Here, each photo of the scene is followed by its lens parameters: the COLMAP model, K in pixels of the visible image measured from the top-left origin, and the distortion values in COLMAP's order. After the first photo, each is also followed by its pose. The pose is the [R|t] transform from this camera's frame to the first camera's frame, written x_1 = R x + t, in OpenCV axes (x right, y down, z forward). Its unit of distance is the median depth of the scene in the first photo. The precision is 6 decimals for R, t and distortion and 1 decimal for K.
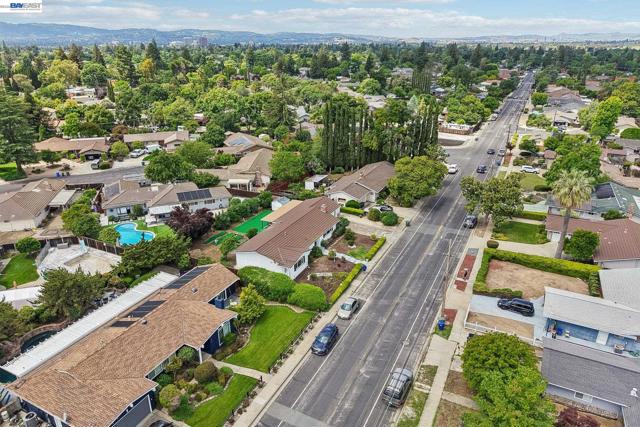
lens RADIAL K [[418.4, 0, 320.0], [0, 418.4, 213.5], [0, 0, 1]] dist [-0.004748, -0.002246]
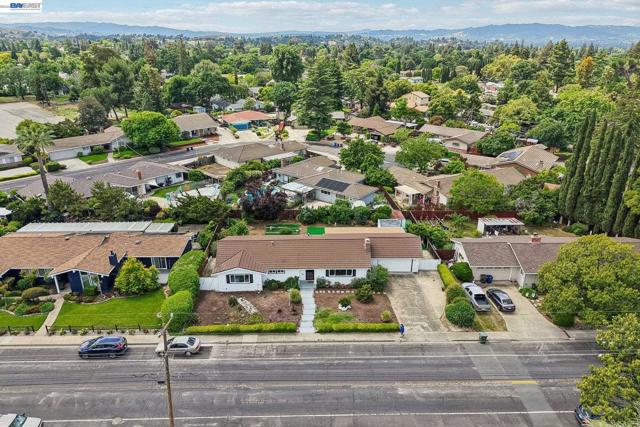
lens RADIAL K [[418.4, 0, 320.0], [0, 418.4, 213.5], [0, 0, 1]] dist [-0.004748, -0.002246]
pose [[0.480242, 0.328069, -0.813473, 0.534216], [-0.329385, 0.926996, 0.179397, -0.163746], [0.812941, 0.181792, 0.553244, 0.533135]]
